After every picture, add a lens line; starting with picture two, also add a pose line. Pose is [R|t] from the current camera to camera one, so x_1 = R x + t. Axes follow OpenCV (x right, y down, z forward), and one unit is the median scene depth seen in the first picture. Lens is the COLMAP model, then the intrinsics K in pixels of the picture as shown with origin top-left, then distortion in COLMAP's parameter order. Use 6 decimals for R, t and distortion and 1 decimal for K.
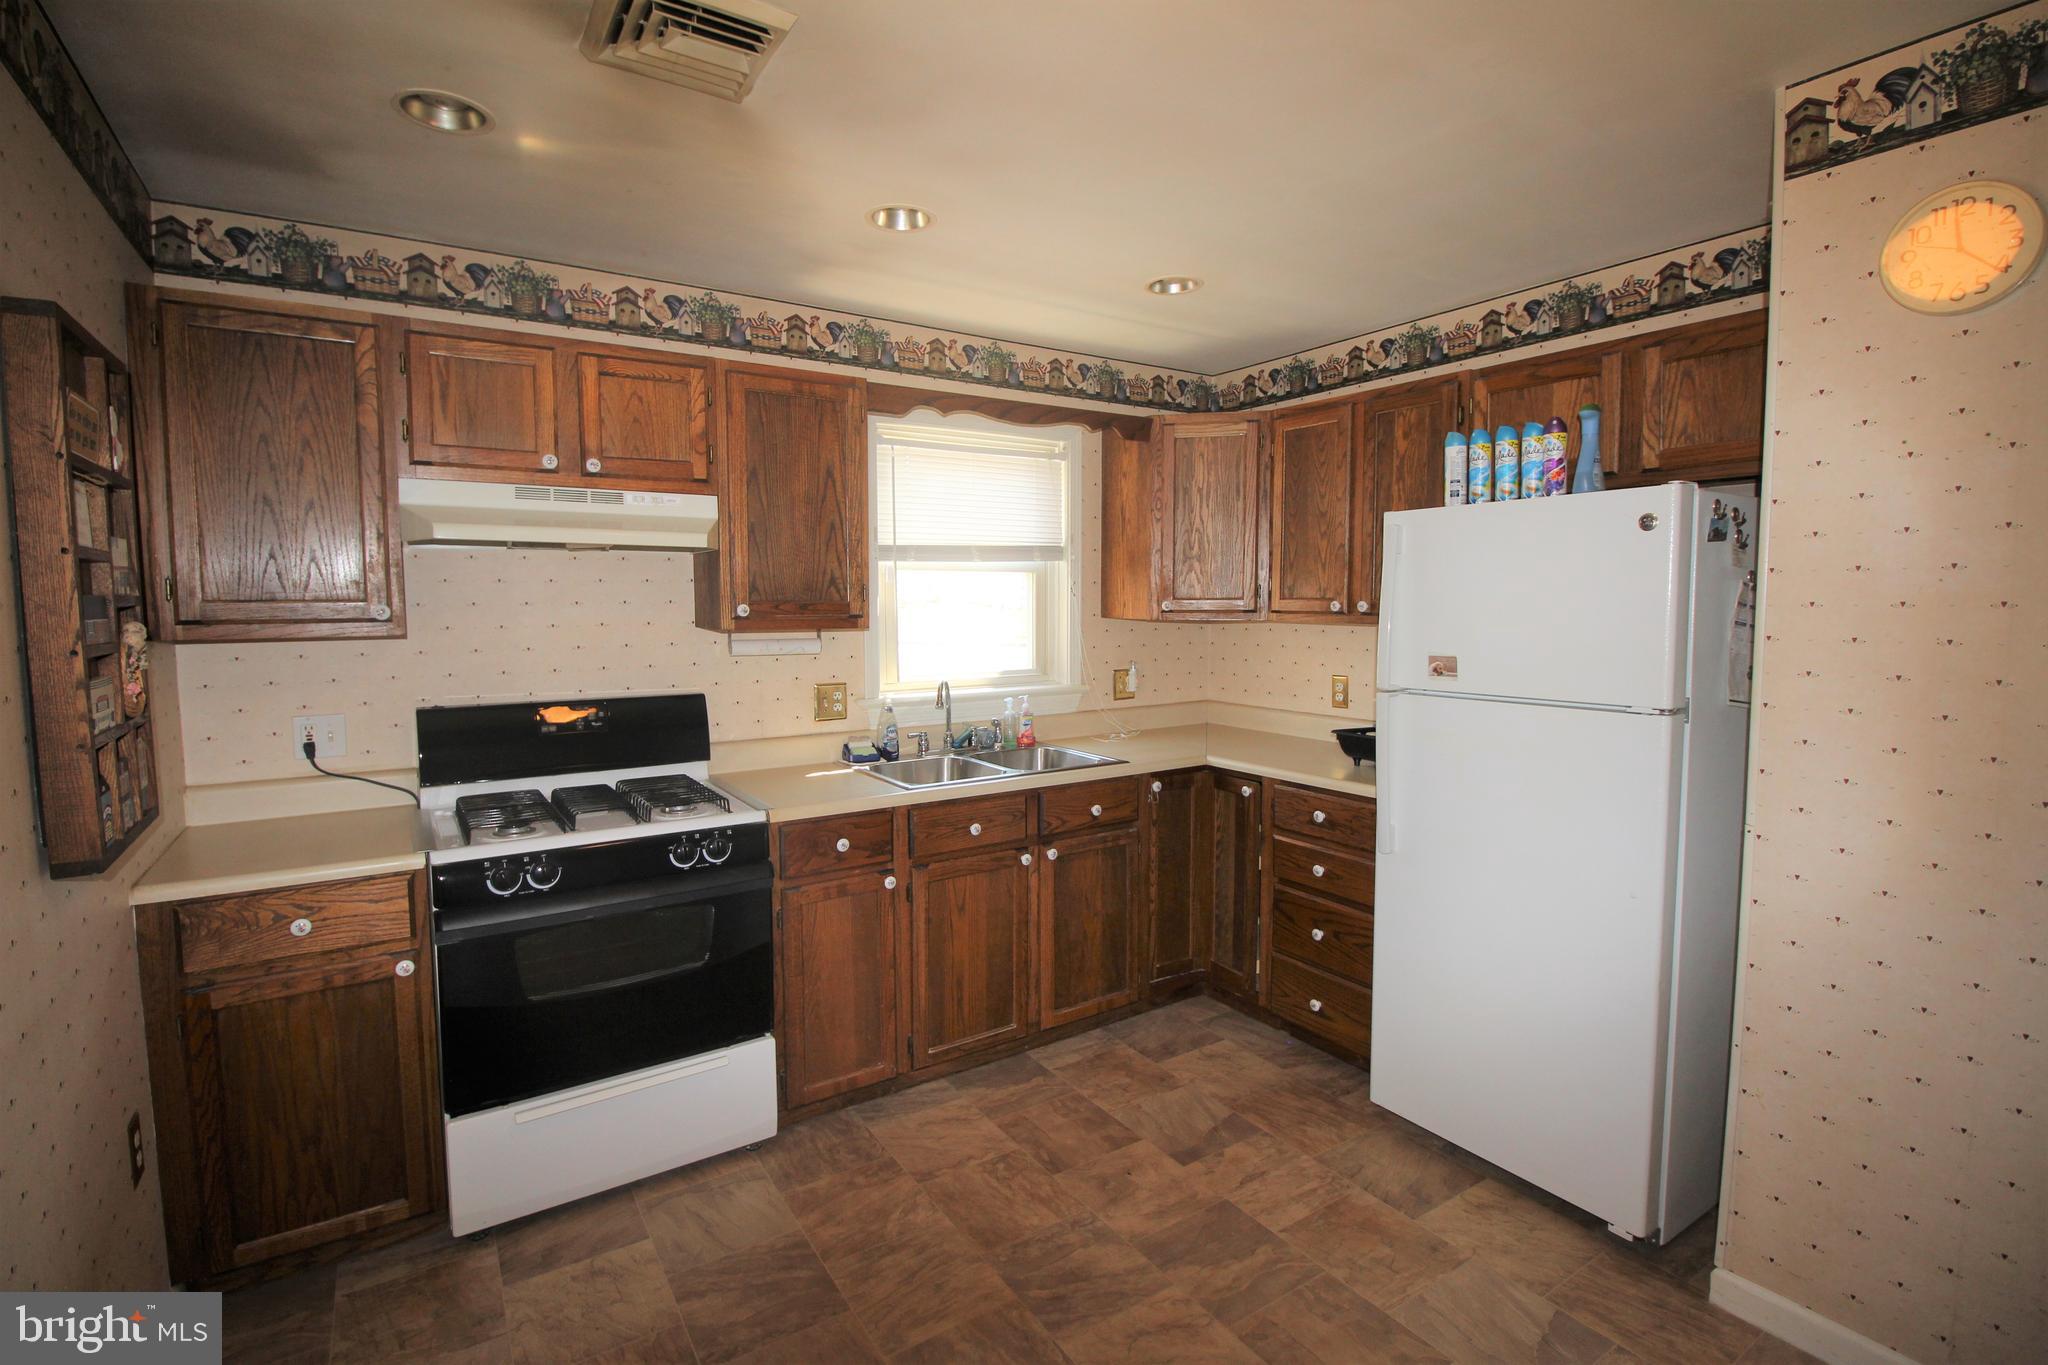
lens RADIAL K [[937.6, 0, 1015.1], [0, 937.6, 675.6], [0, 0, 1]] dist [-0.030853, -0.001718]
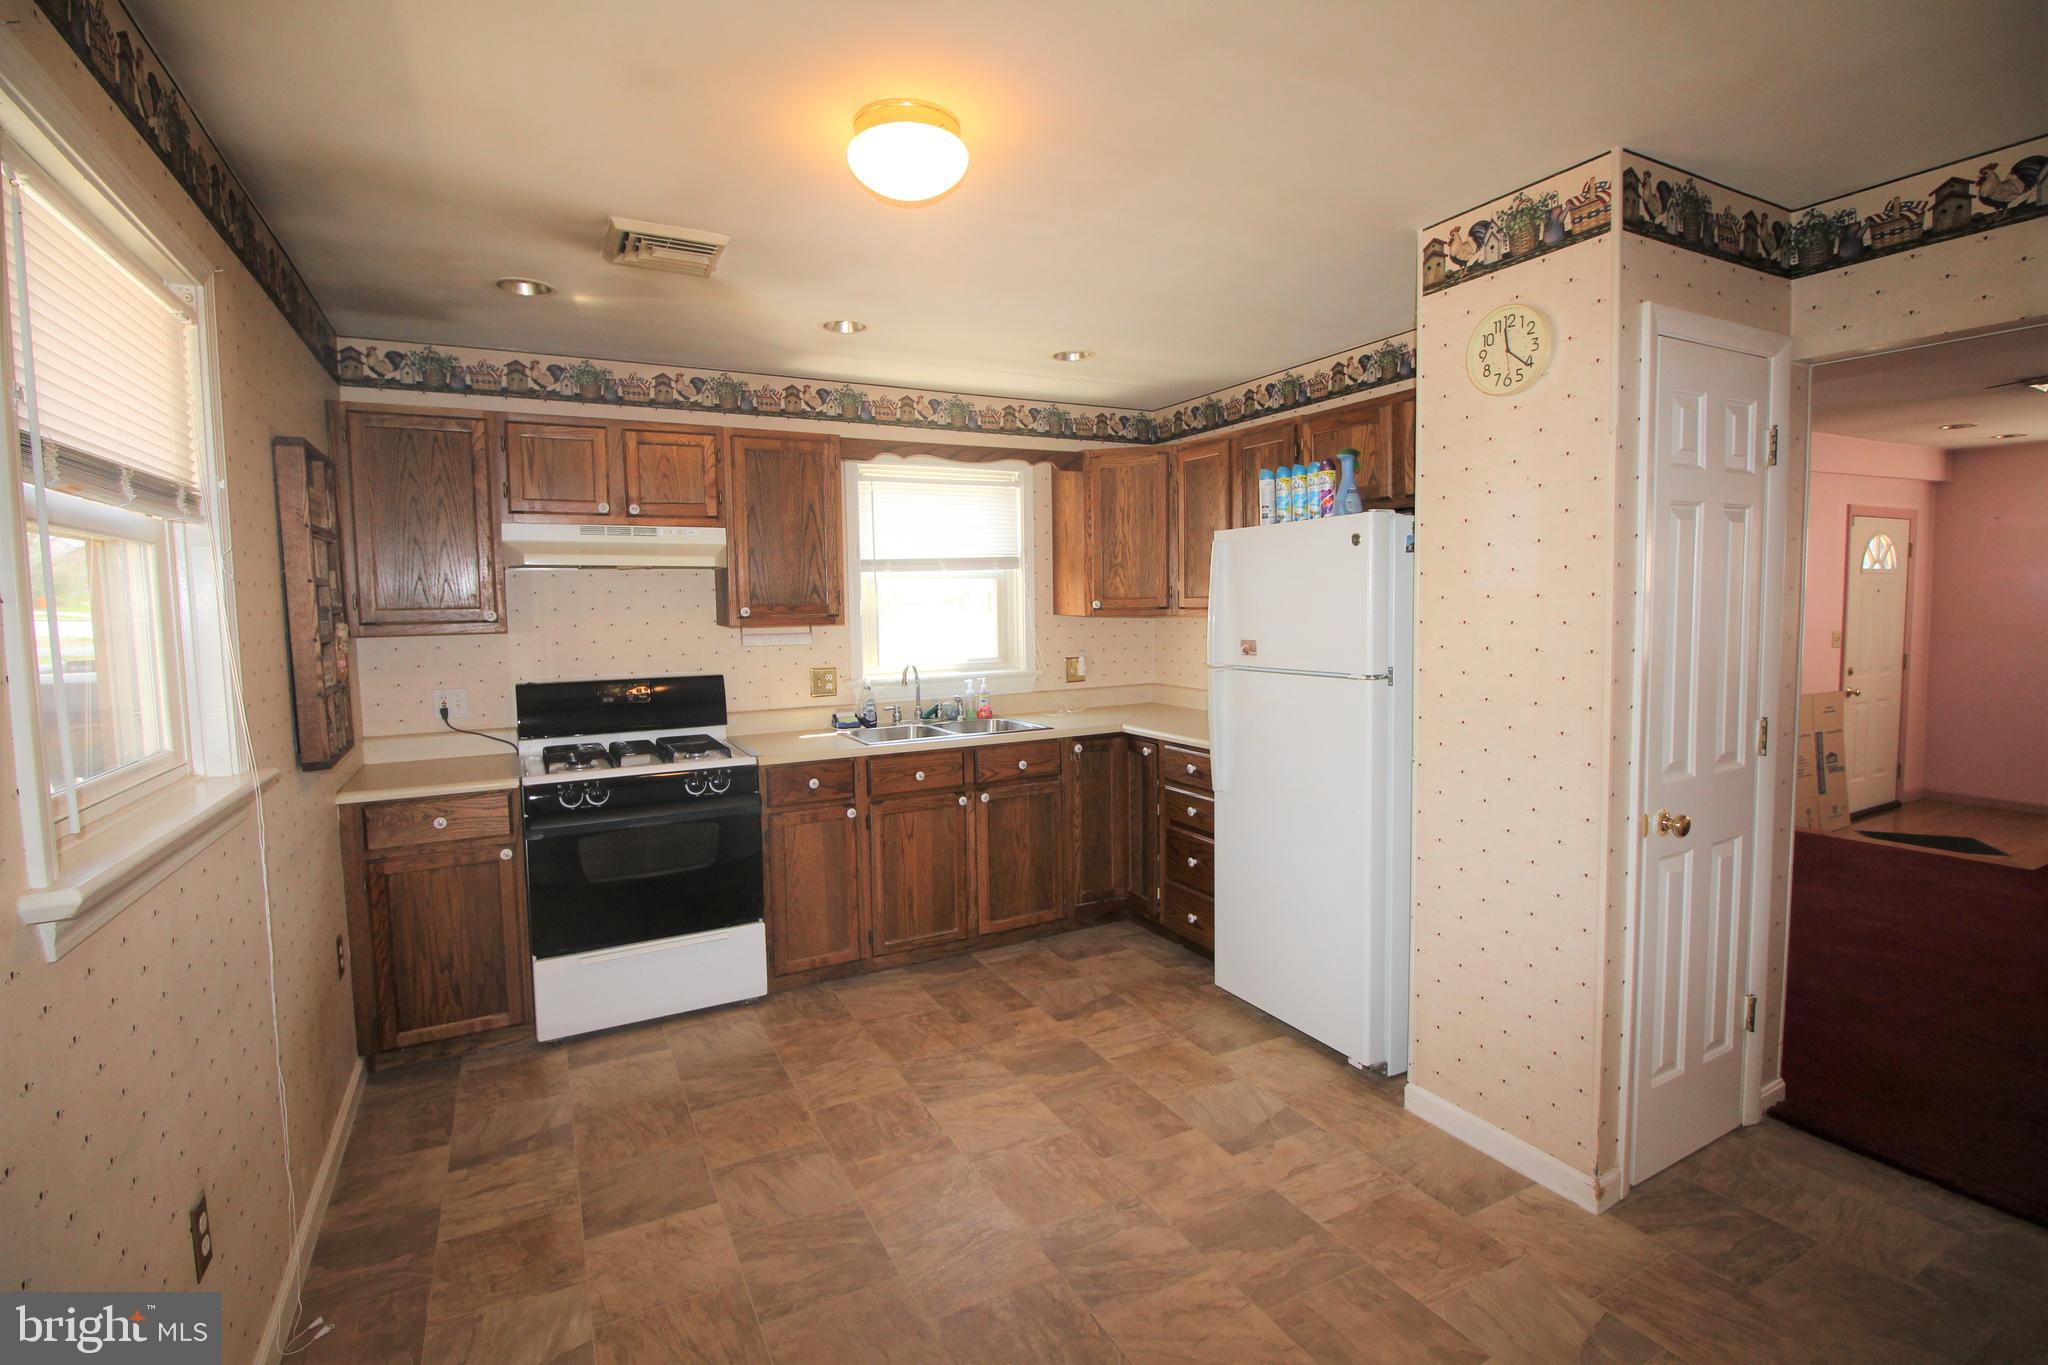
lens RADIAL K [[937.6, 0, 1009.1], [0, 937.6, 665.8], [0, 0, 1]] dist [-0.030853, -0.001718]
pose [[0.996833, -0.008150, -0.079108, 0.202490], [0.007130, 0.999888, -0.013176, 0.029965], [0.079207, 0.012571, 0.996779, -0.326999]]
